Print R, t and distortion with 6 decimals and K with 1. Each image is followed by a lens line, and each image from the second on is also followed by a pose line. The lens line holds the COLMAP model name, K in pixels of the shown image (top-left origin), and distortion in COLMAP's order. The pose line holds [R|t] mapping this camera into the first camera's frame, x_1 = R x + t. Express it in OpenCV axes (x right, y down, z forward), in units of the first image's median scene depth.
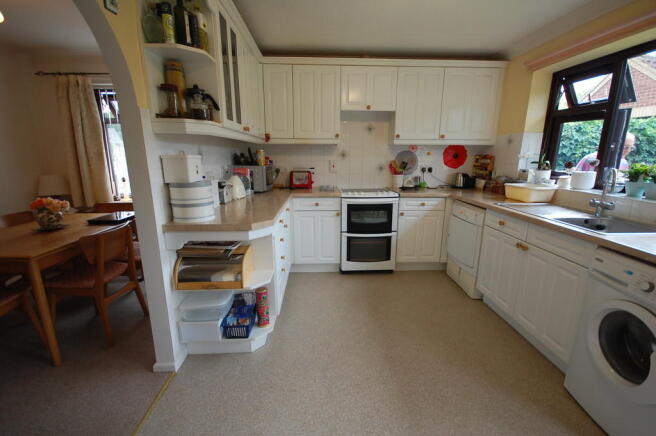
lens RADIAL K [[286.1, 0, 331.2], [0, 286.1, 222.2], [0, 0, 1]] dist [0.002187, -0.009559]
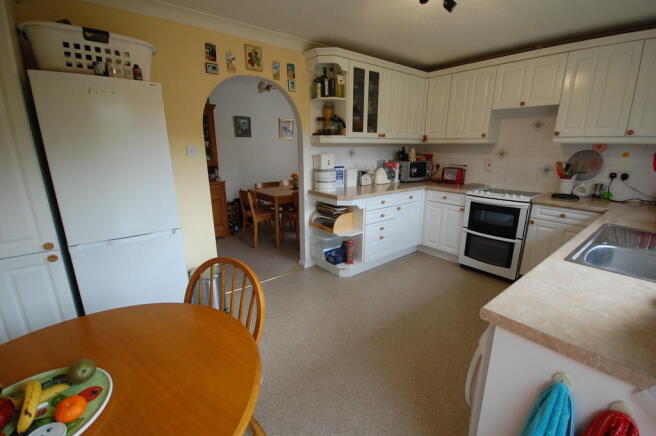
lens RADIAL K [[286.1, 0, 331.2], [0, 286.1, 222.2], [0, 0, 1]] dist [0.002187, -0.009559]
pose [[0.594991, 0.205747, -0.776951, 0.577782], [-0.183112, 0.975958, 0.118219, -0.019214], [0.782595, 0.071929, 0.618361, -0.042455]]
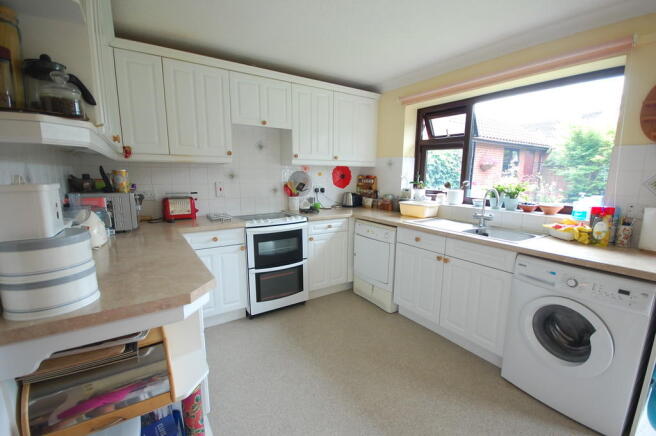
lens RADIAL K [[286.1, 0, 331.2], [0, 286.1, 222.2], [0, 0, 1]] dist [0.002187, -0.009559]
pose [[0.854939, -0.084080, 0.511869, -0.172637], [0.113132, 0.993245, -0.025805, -0.052100], [-0.506242, 0.079971, 0.858676, 0.166355]]
